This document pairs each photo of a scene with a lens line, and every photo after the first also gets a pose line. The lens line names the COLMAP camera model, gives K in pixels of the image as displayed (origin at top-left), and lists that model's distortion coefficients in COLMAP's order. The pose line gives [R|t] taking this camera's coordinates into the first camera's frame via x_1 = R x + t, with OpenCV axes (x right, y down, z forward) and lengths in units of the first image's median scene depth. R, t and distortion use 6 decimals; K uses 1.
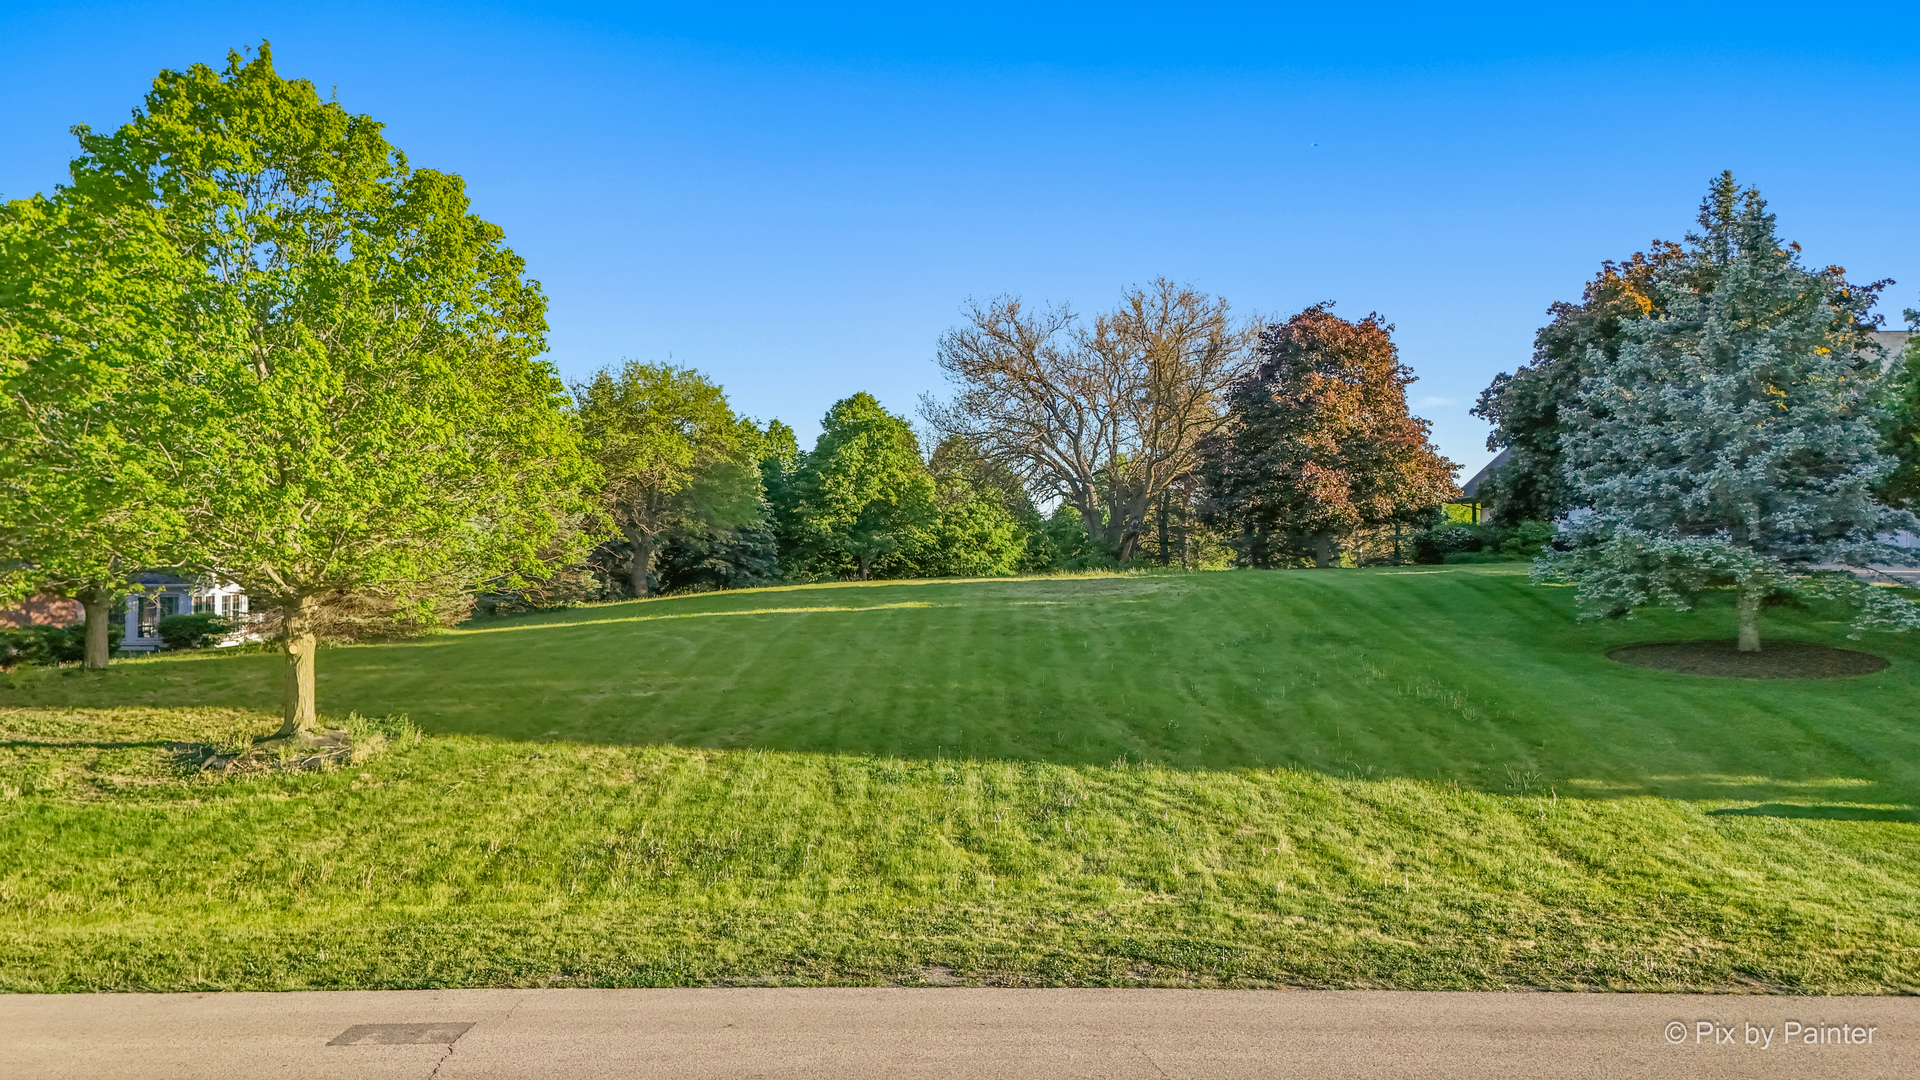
lens RADIAL K [[1461.8, 0, 974.3], [0, 1461.8, 538.9], [0, 0, 1]] dist [0.057311, -0.045501]
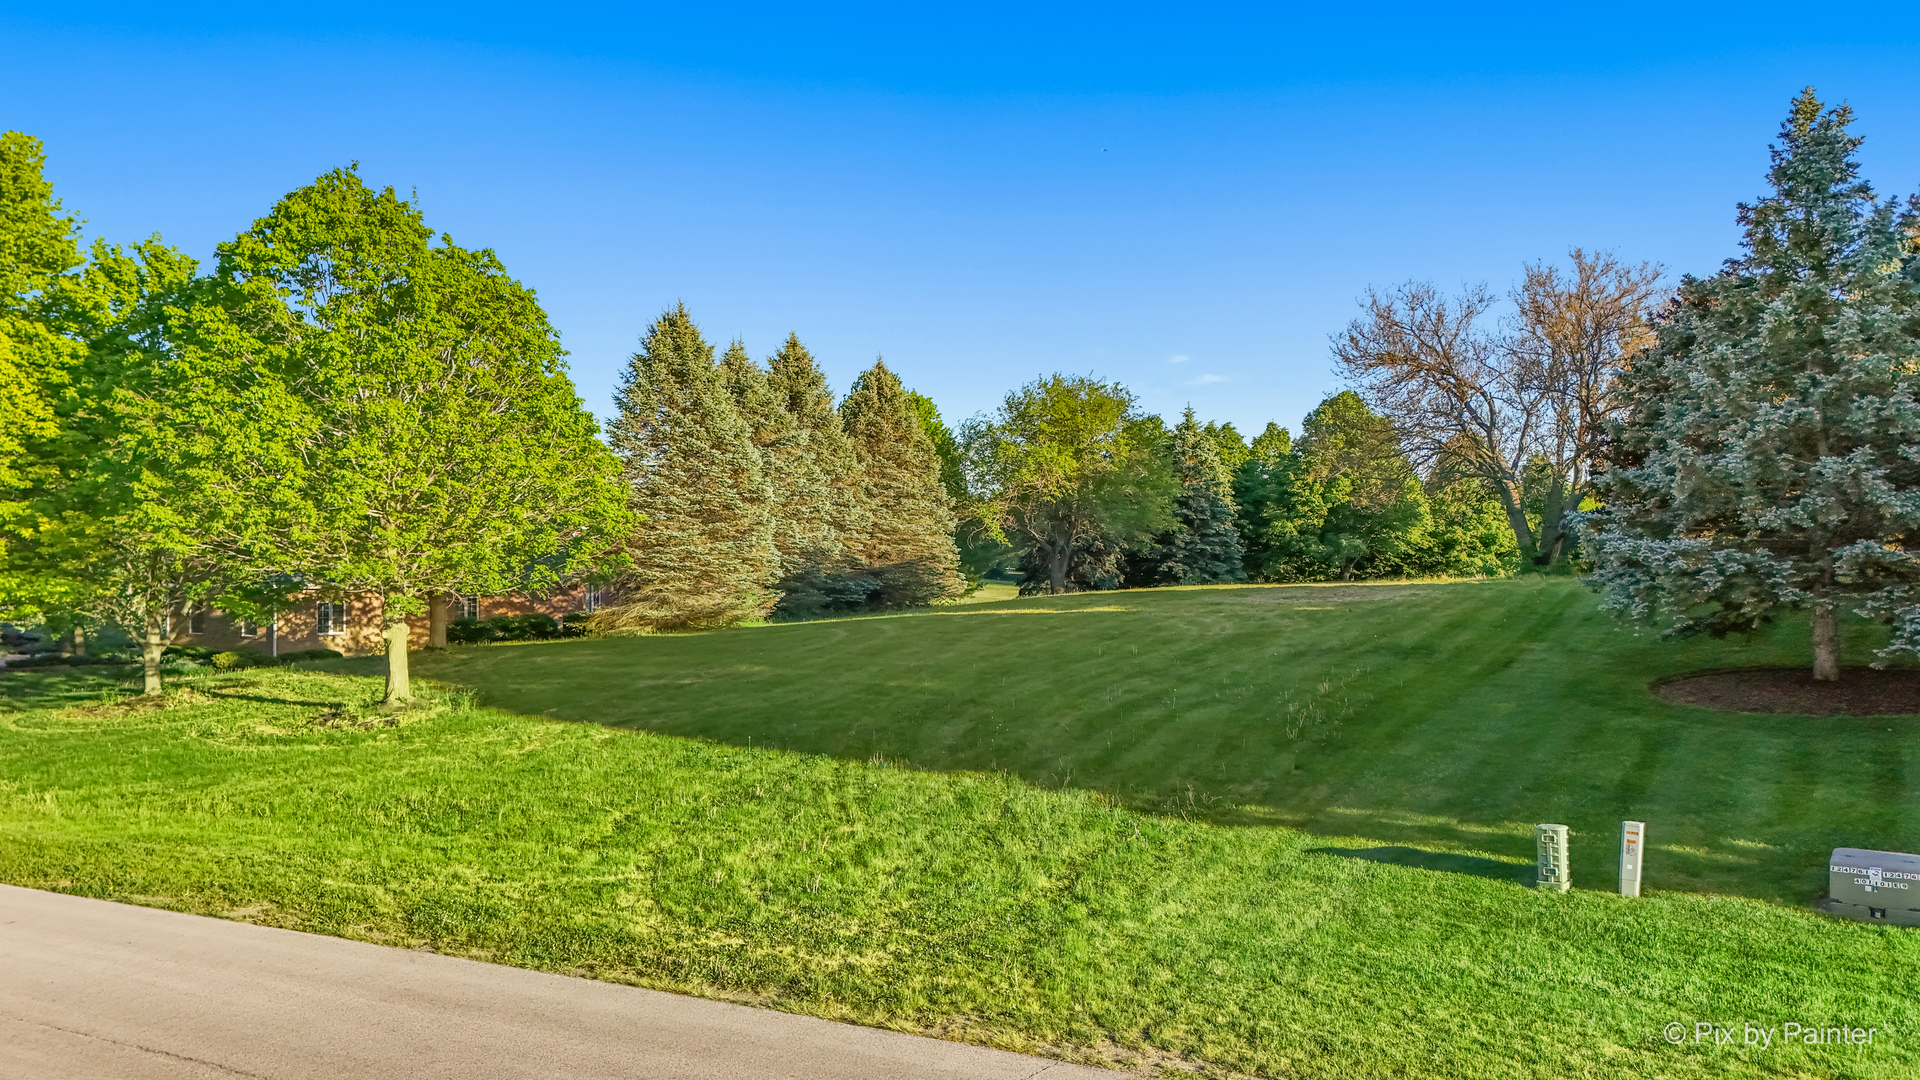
lens RADIAL K [[1461.8, 0, 974.3], [0, 1461.8, 538.9], [0, 0, 1]] dist [0.057311, -0.045501]
pose [[0.902124, -0.004571, -0.431452, 0.173029], [0.003728, 0.999989, -0.002800, -0.000211], [0.431461, 0.000918, 0.902131, 0.027585]]
